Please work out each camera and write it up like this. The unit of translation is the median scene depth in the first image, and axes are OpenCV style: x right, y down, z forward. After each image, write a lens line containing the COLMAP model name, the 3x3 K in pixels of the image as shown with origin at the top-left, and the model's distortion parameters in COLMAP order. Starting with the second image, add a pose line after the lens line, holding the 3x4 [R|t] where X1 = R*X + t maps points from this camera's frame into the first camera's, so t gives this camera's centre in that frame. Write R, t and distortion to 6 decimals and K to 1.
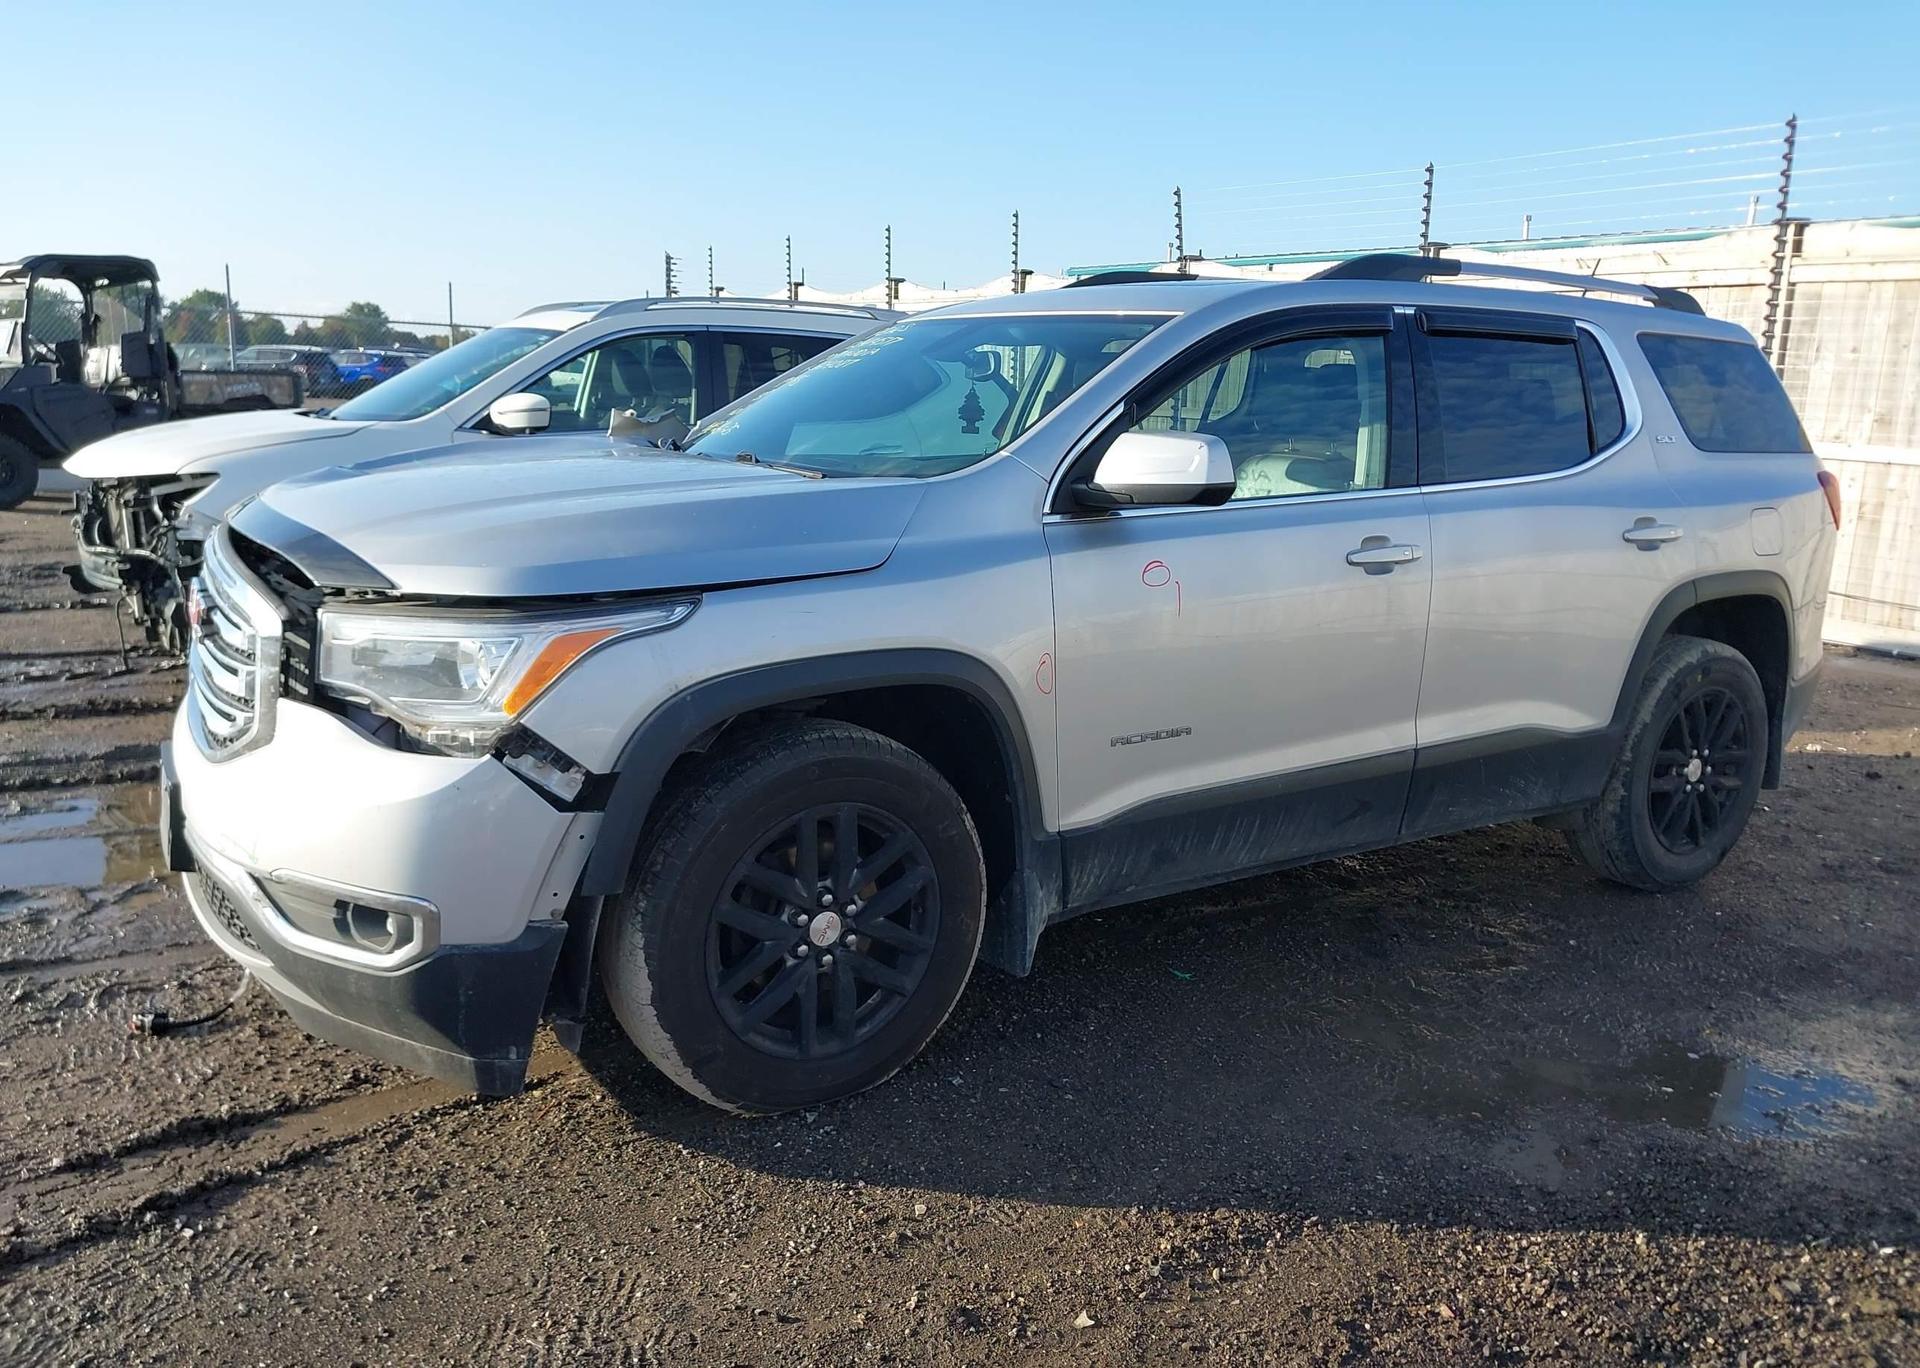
lens RADIAL K [[1517.1, 0, 951.2], [0, 1517.1, 591.5], [0, 0, 1]] dist [0.038113, -0.033418]
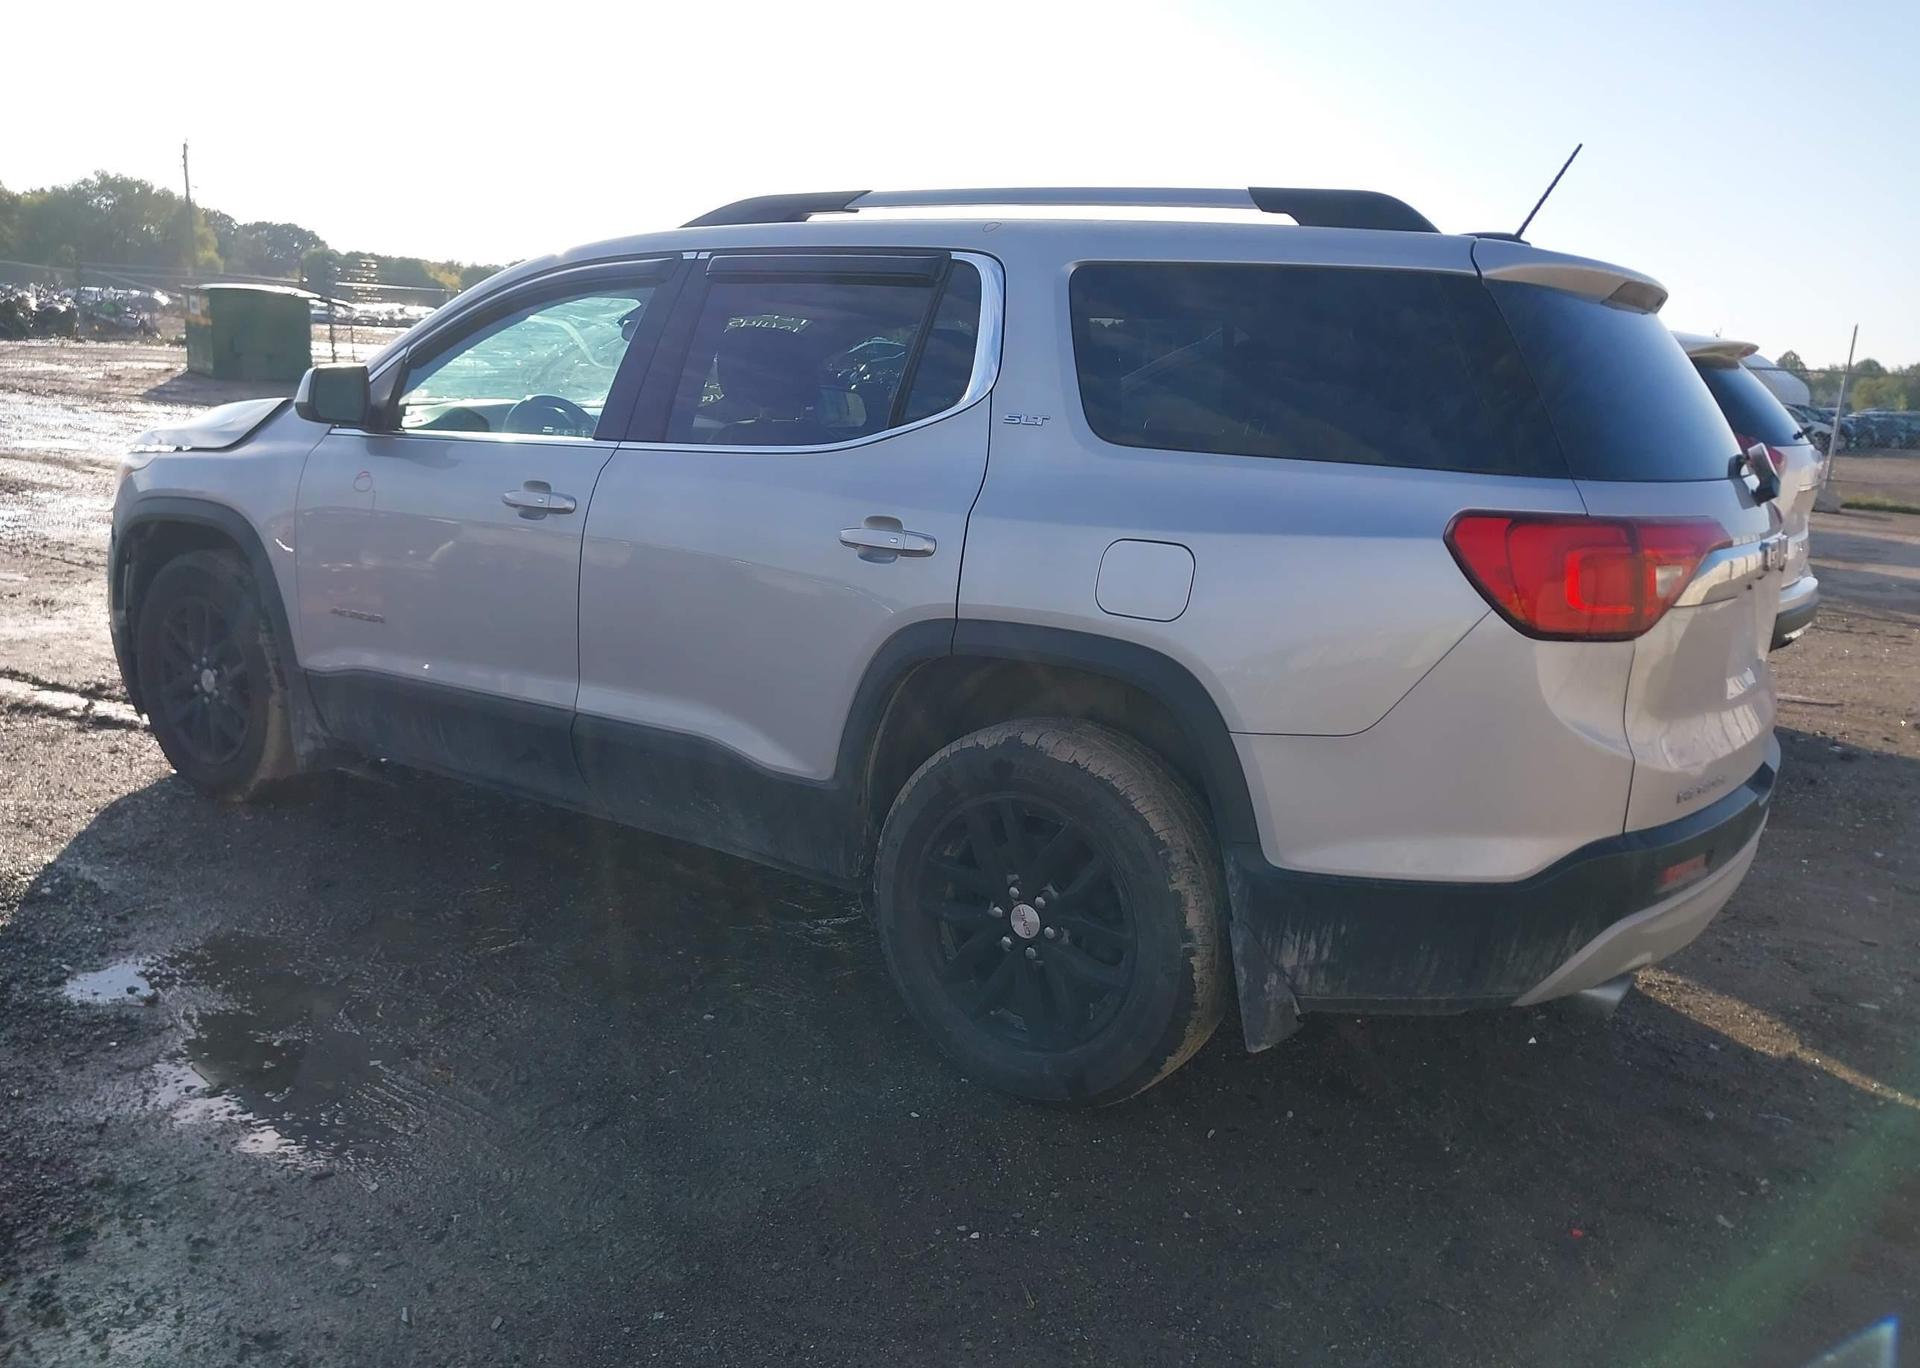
lens RADIAL K [[1562.8, 0, 961.1], [0, 1562.8, 624.8], [0, 0, 1]] dist [0.005045, 0.004122]
pose [[0.376917, 0.139581, -0.915670, 1.464859], [-0.167286, 0.982582, 0.080921, -0.081188], [0.911015, 0.122678, 0.393702, 0.937917]]
